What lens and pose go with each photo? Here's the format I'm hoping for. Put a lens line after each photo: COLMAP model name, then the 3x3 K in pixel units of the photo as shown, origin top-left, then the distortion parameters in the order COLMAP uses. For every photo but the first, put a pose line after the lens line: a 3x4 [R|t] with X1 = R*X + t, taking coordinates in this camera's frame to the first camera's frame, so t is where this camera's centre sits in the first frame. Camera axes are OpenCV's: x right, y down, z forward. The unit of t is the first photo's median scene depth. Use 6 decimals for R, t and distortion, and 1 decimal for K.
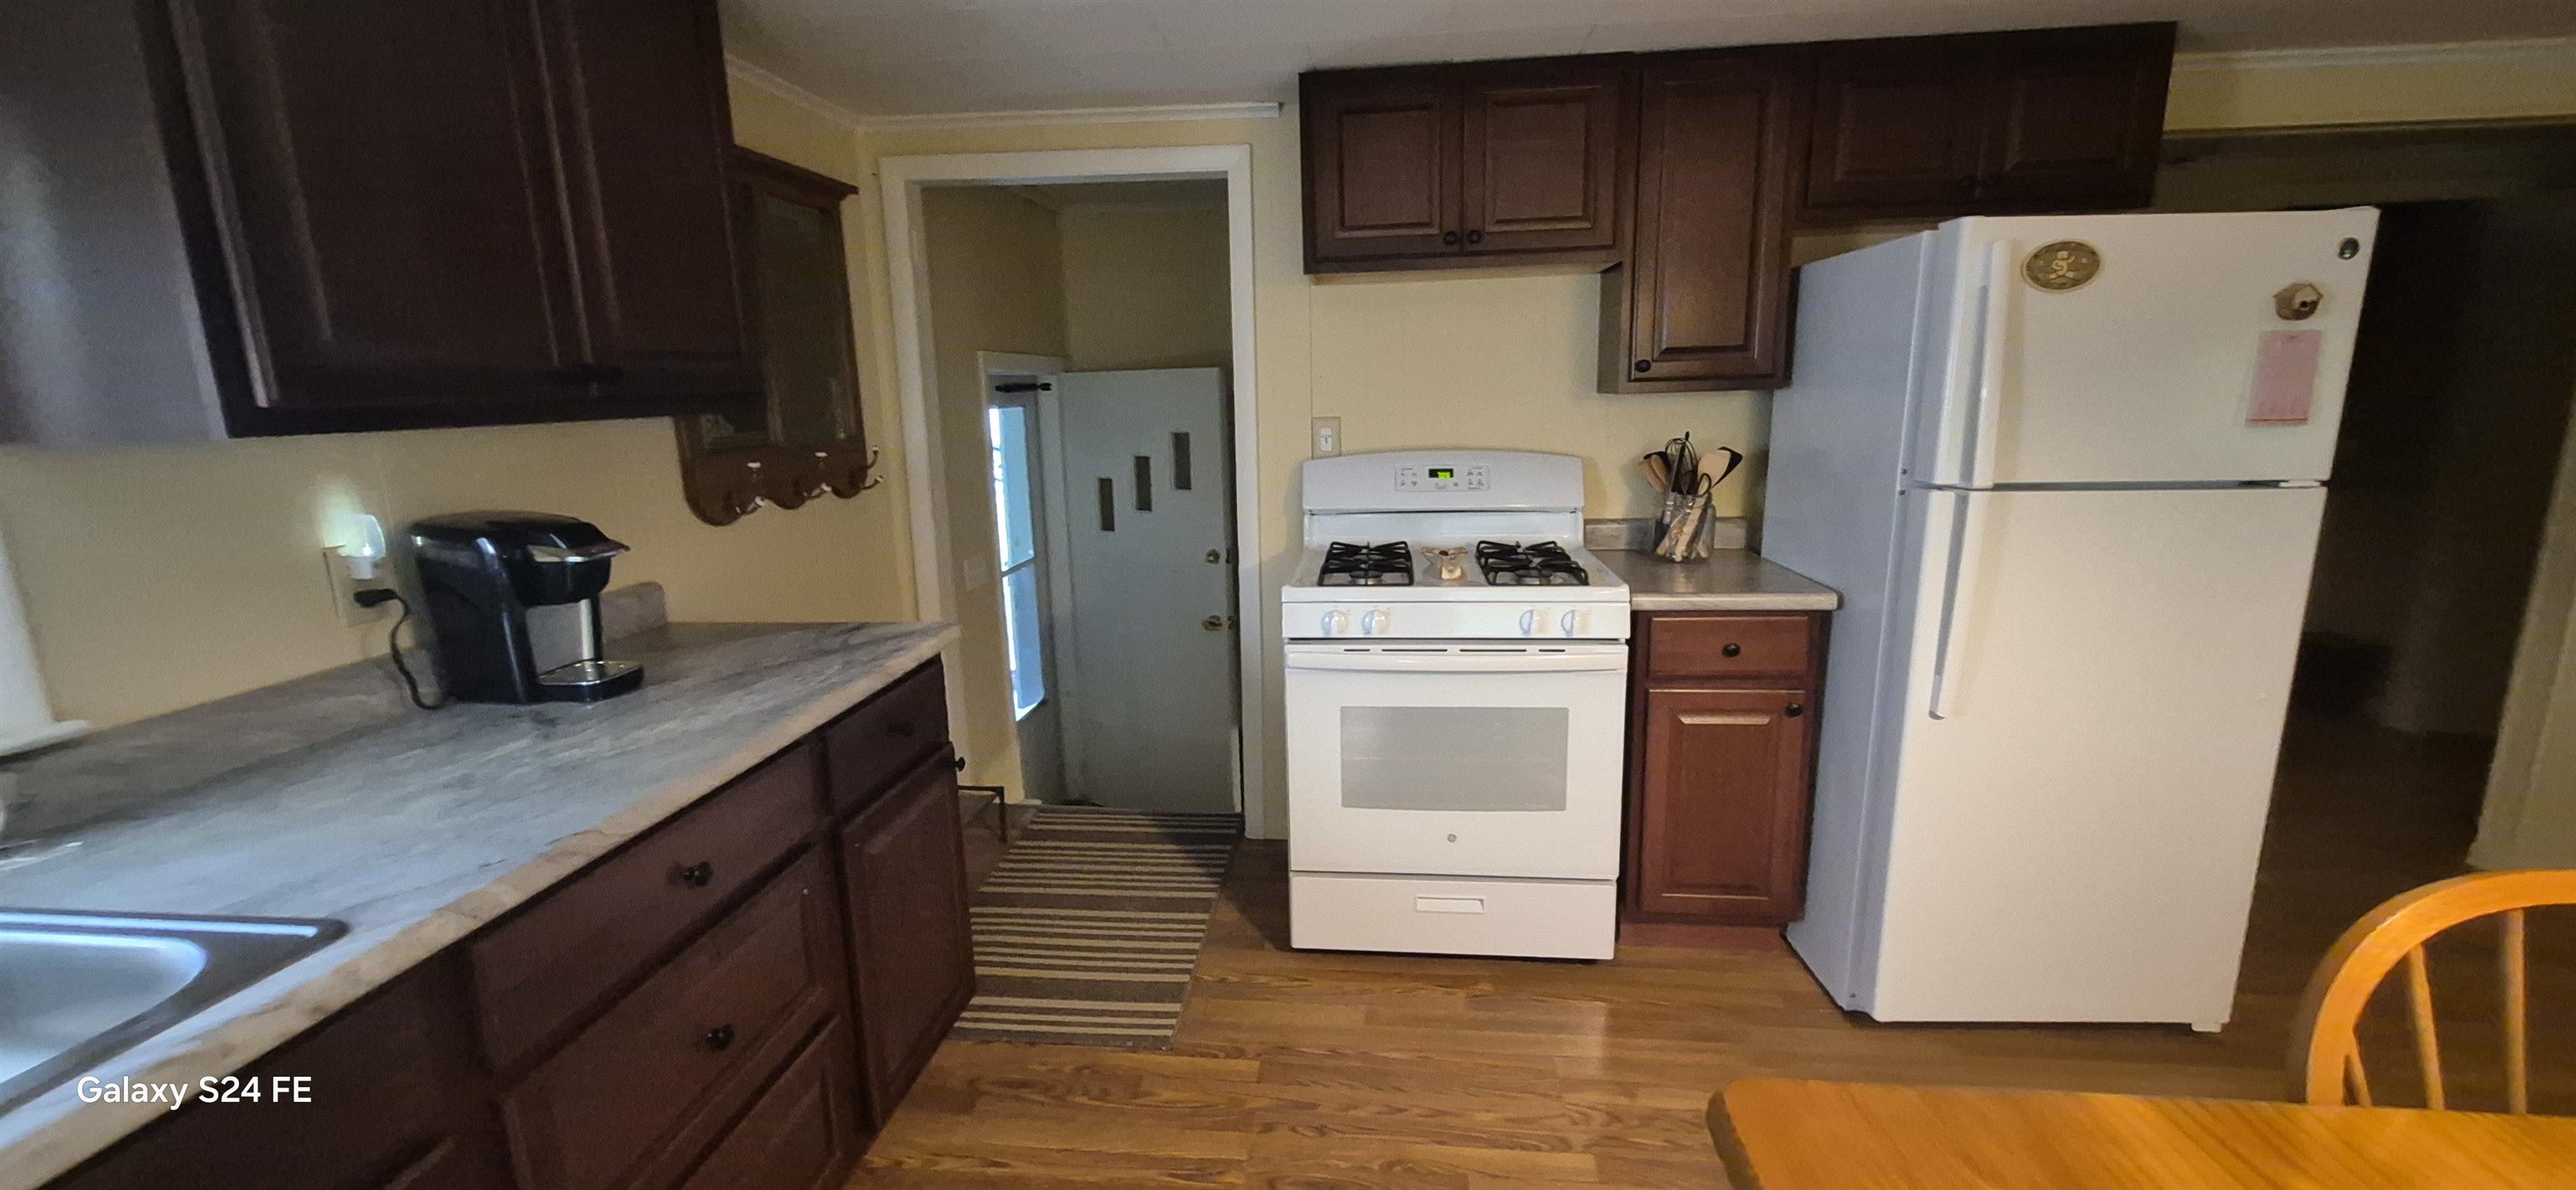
lens RADIAL K [[1018.5, 0, 1284.9], [0, 1018.5, 587.7], [0, 0, 1]] dist [0.000150, 0.000553]
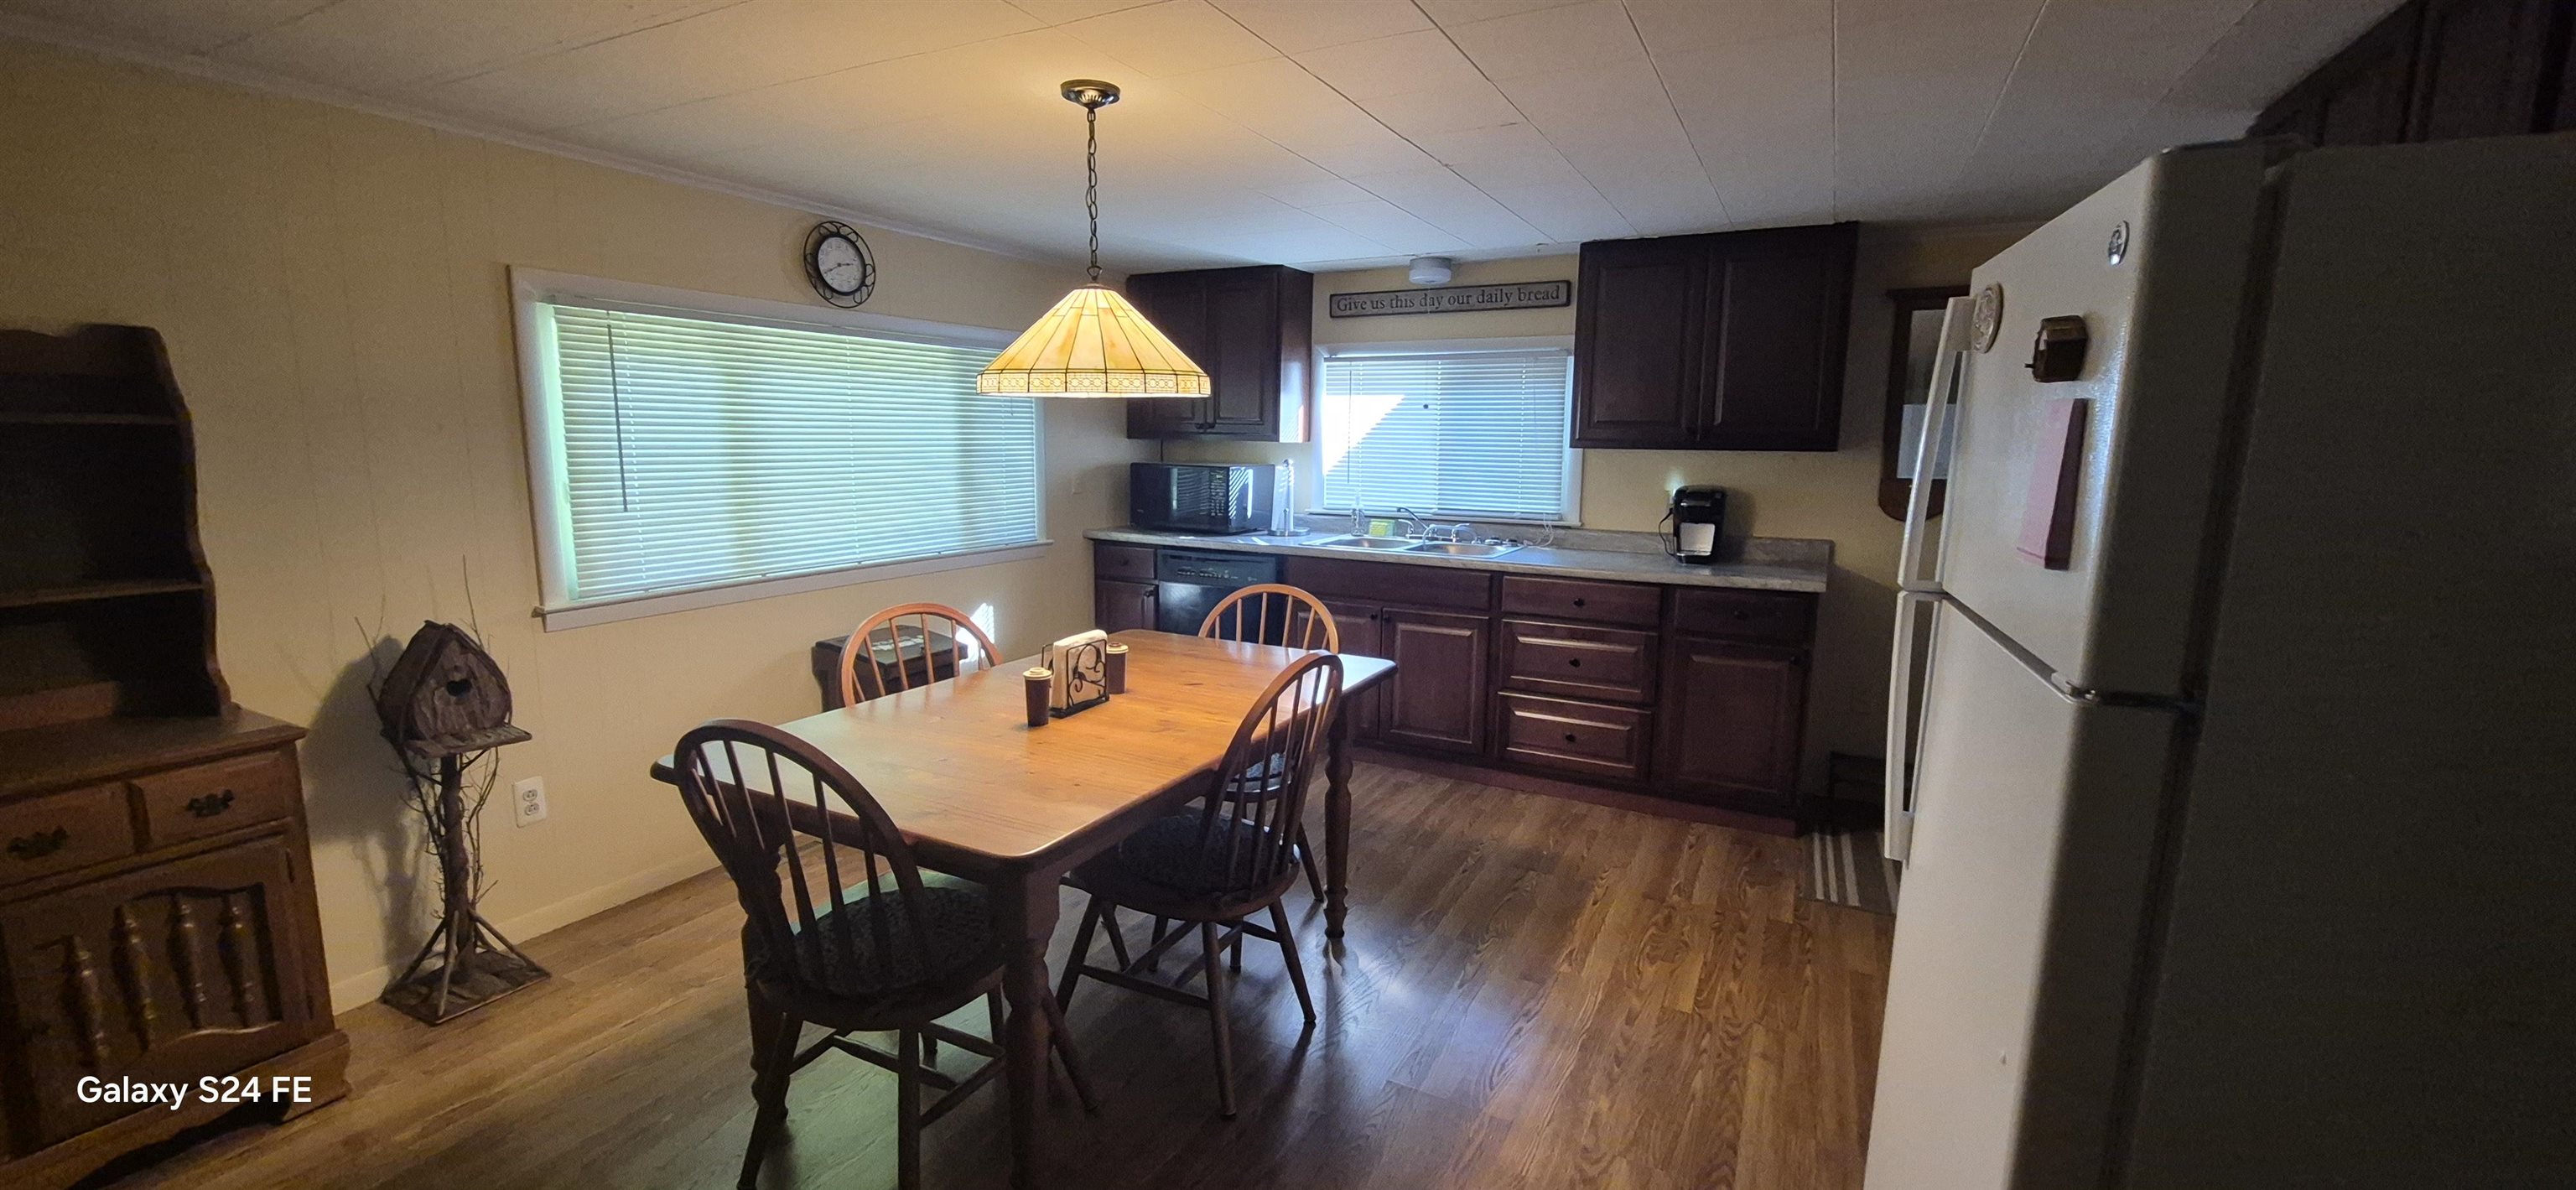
lens RADIAL K [[1018.5, 0, 1284.9], [0, 1018.5, 587.7], [0, 0, 1]] dist [0.000150, 0.000553]
pose [[-0.367733, 0.156526, -0.916664, 1.630661], [-0.186874, 0.953186, 0.237729, -0.198518], [0.910962, 0.258721, -0.321267, 0.790068]]
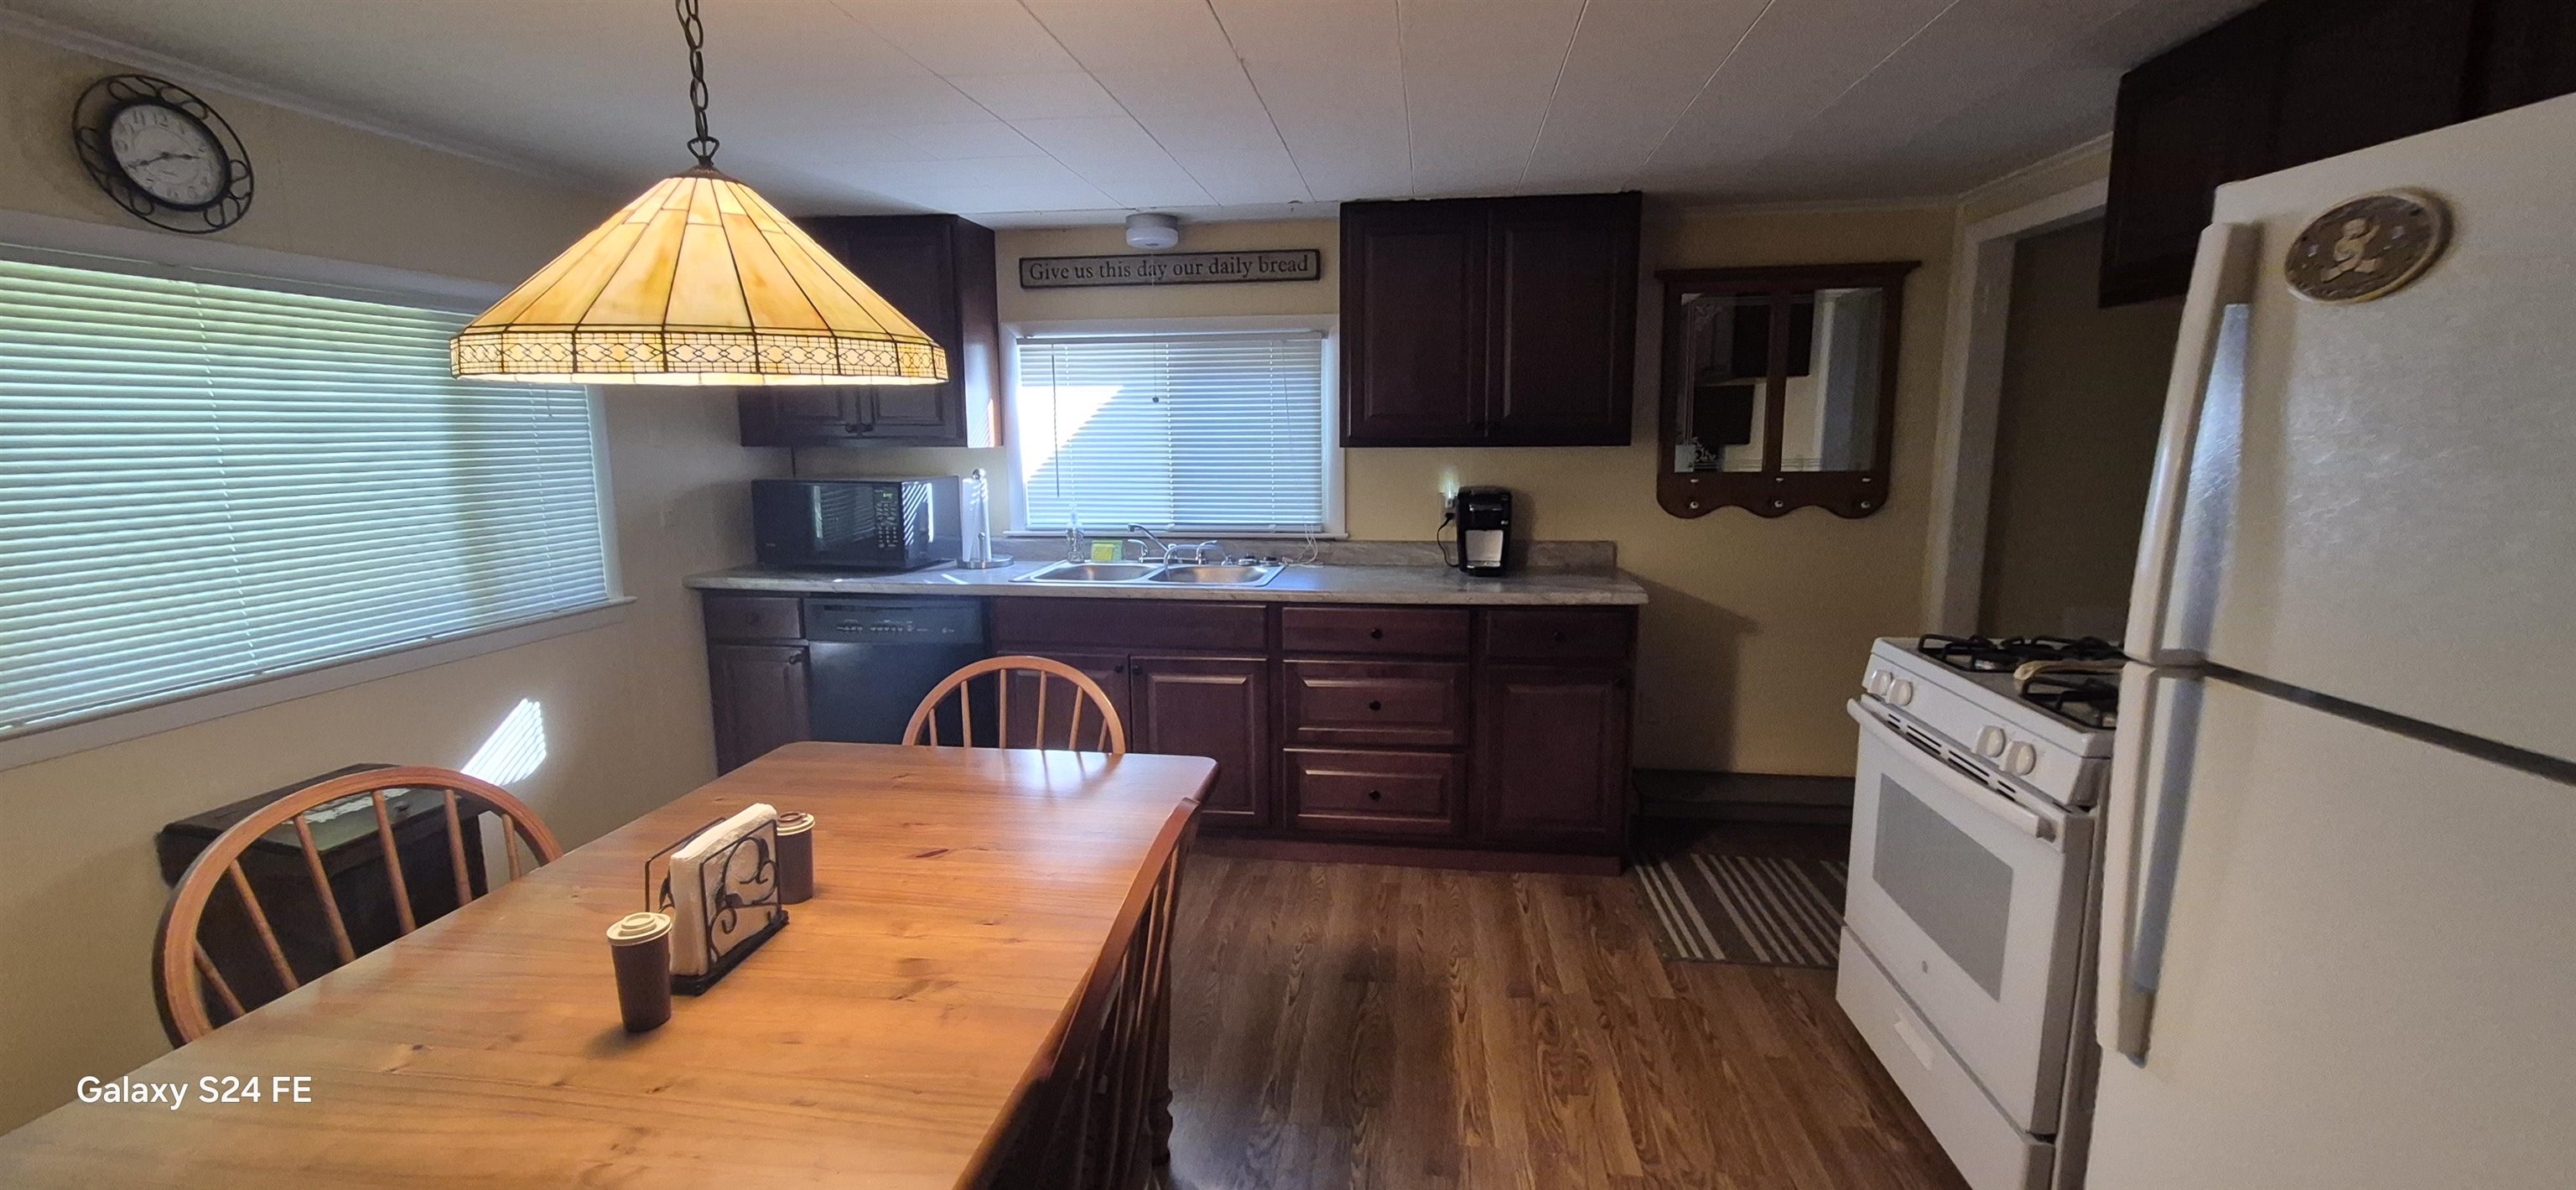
lens RADIAL K [[1021.4, 0, 1296.0], [0, 1021.4, 582.8], [0, 0, 1]] dist [-0.001846, -0.000187]
pose [[-0.013617, 0.170680, -0.985232, 1.224583], [-0.192004, 0.966541, 0.170096, -0.142574], [0.981300, 0.191484, 0.019610, 0.505667]]
